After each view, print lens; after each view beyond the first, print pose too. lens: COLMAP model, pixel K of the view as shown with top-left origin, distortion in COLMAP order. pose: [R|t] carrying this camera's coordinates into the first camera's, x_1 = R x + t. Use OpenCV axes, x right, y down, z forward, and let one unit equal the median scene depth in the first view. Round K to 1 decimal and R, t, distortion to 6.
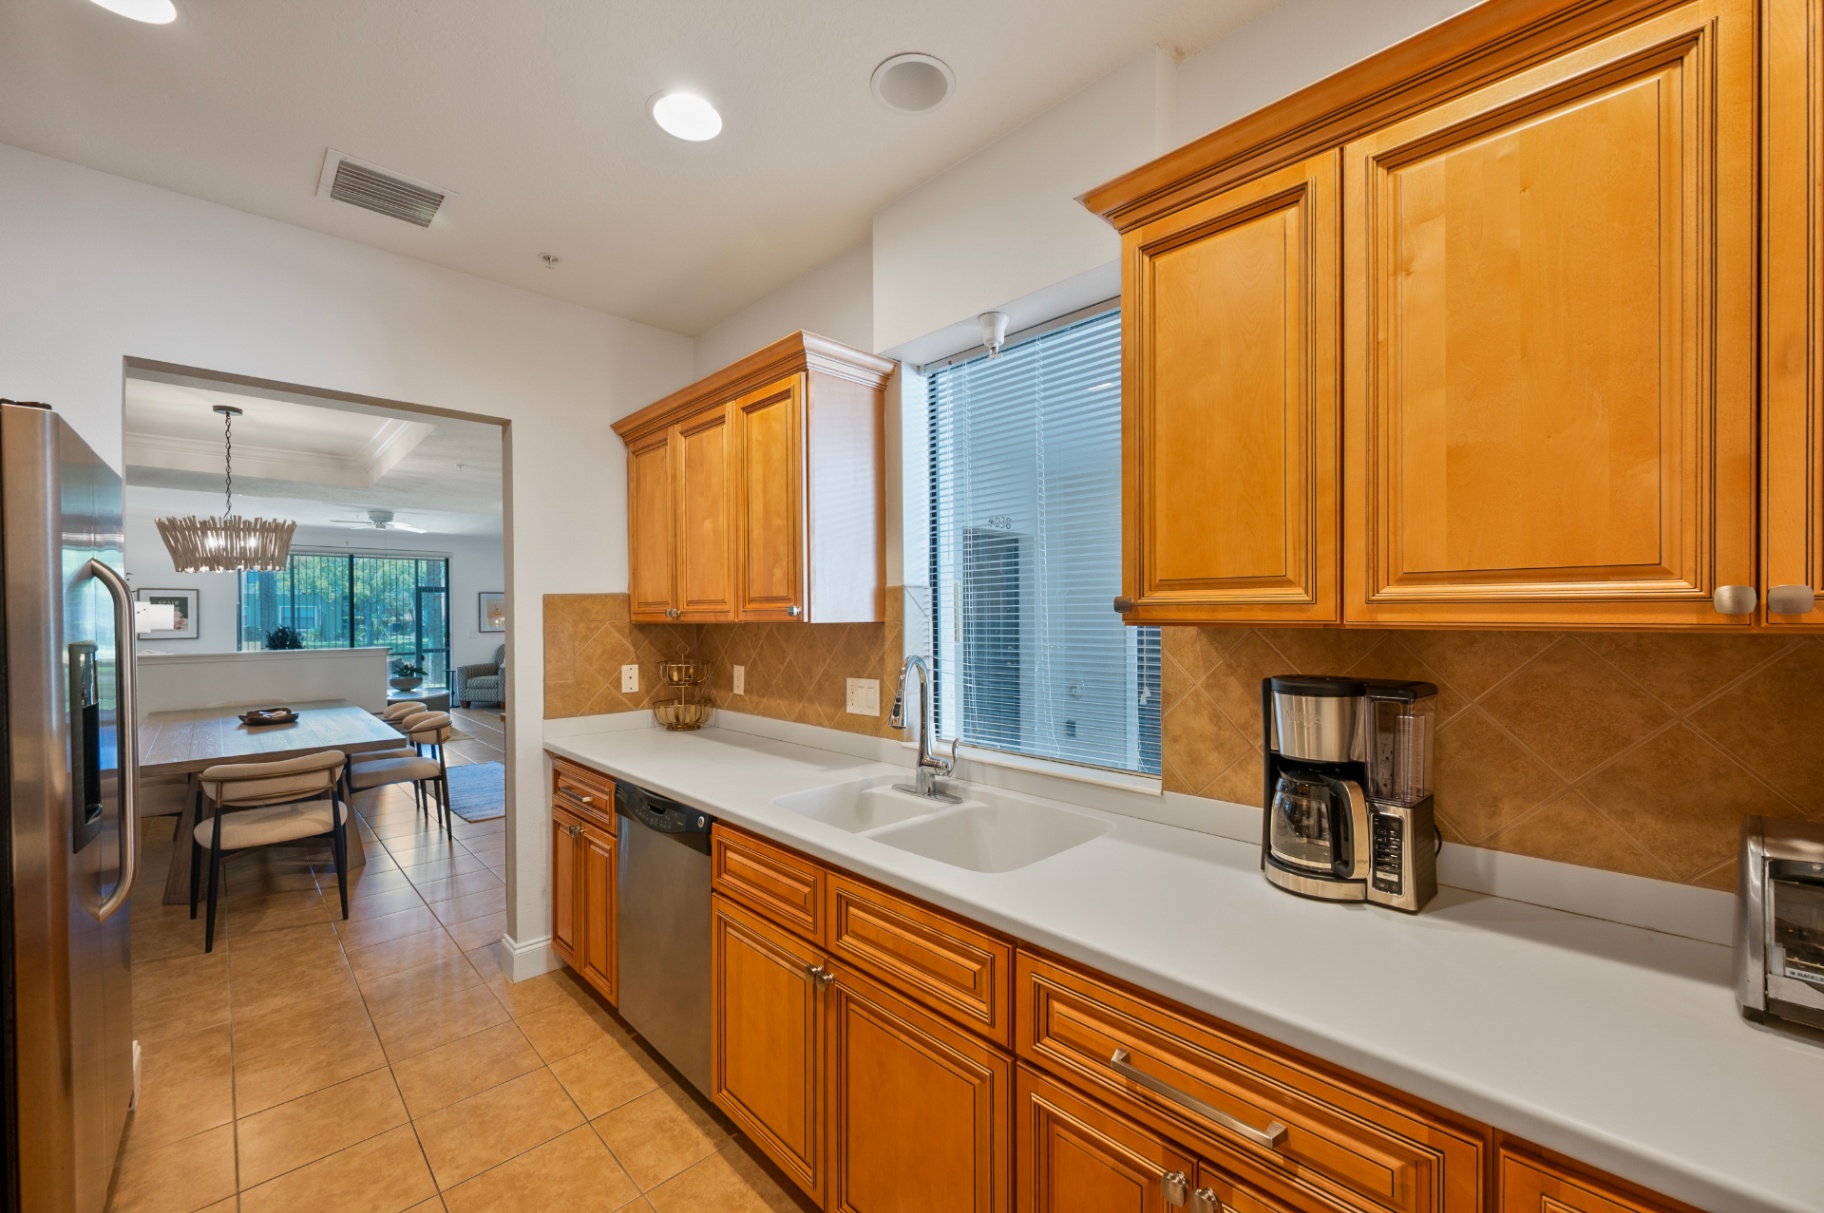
lens RADIAL K [[714.0, 0, 912.7], [0, 714.0, 615.0], [0, 0, 1]] dist [-0.001371, 0.000140]
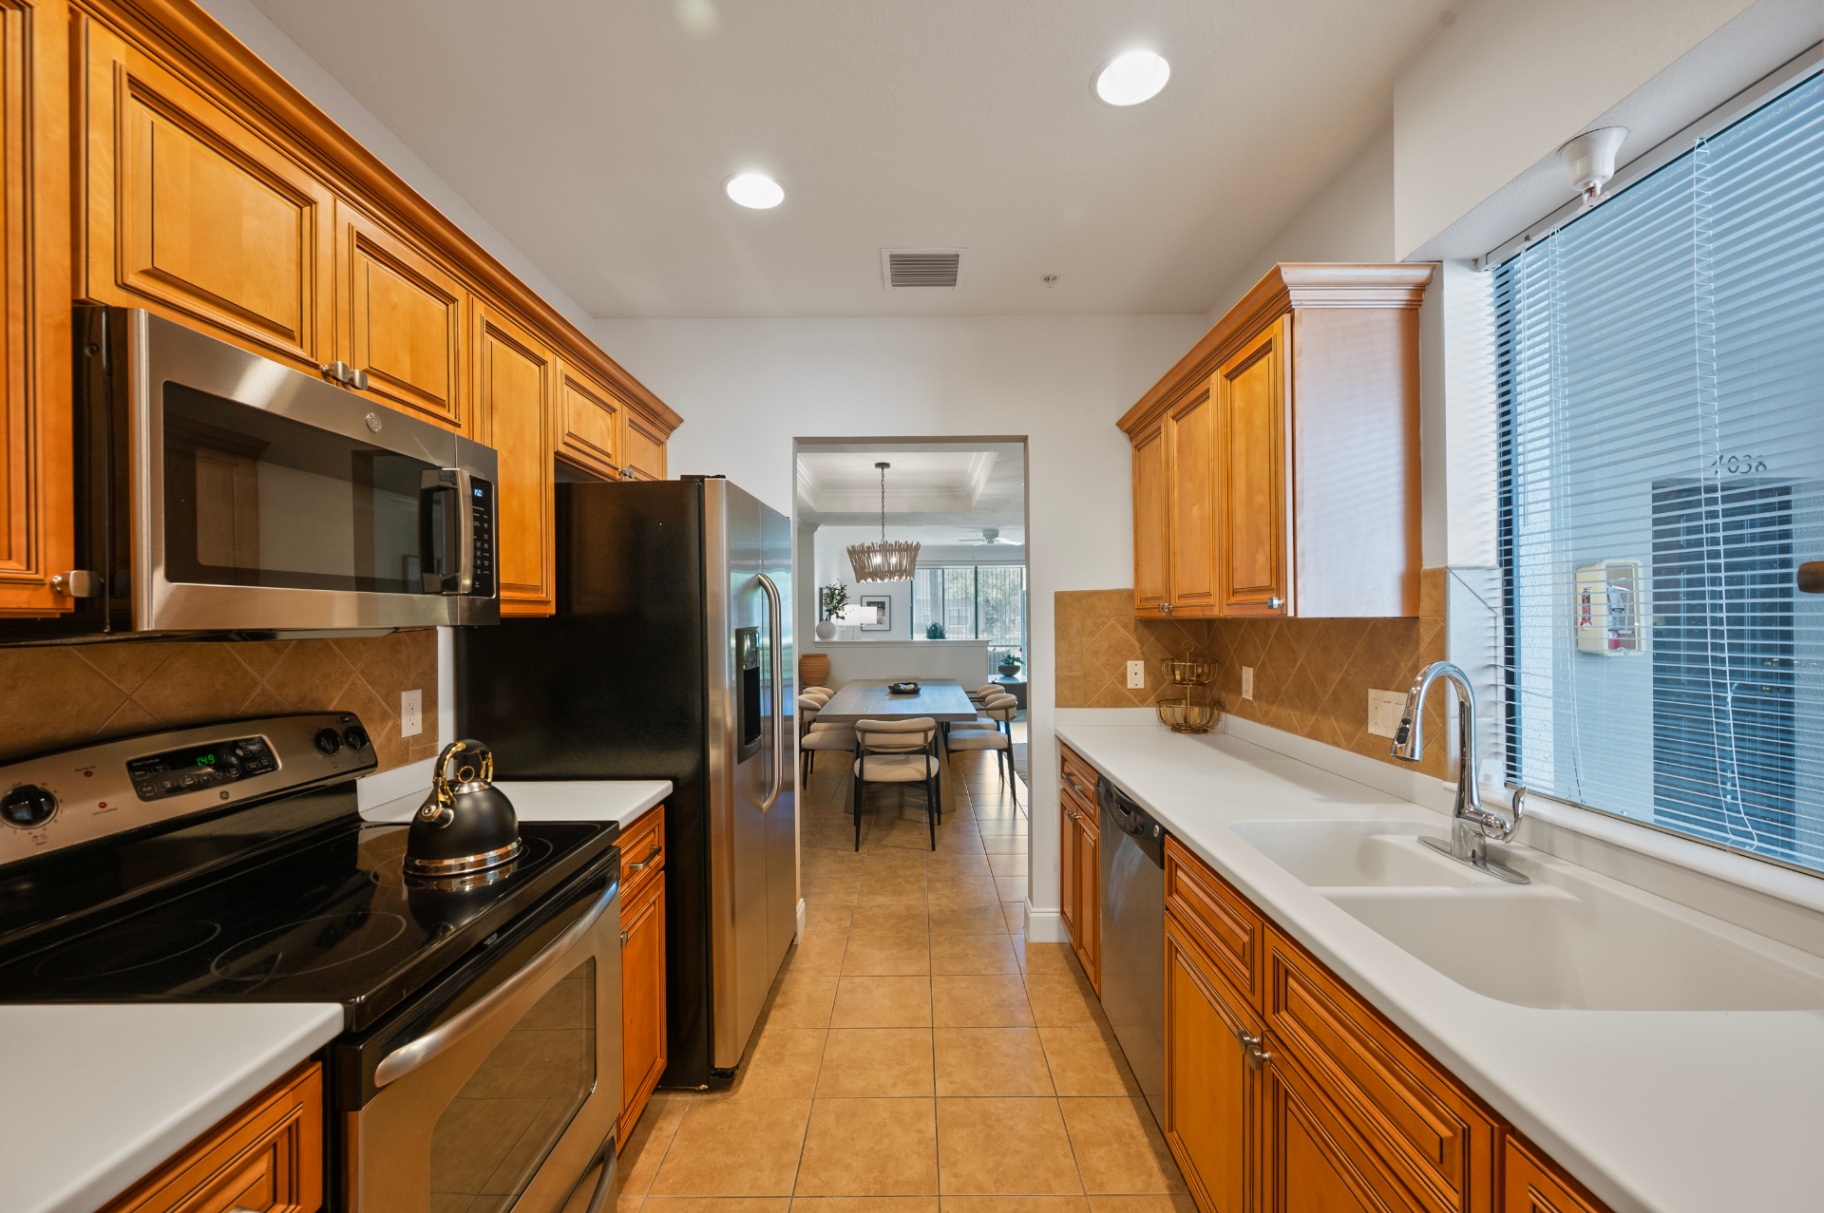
lens RADIAL K [[714.0, 0, 912.7], [0, 714.0, 615.0], [0, 0, 1]] dist [-0.001371, 0.000140]
pose [[0.714405, -0.000356, -0.699732, 0.103009], [0.001295, 0.999999, 0.000813, 0.006209], [0.699731, -0.001487, 0.714405, 0.093609]]
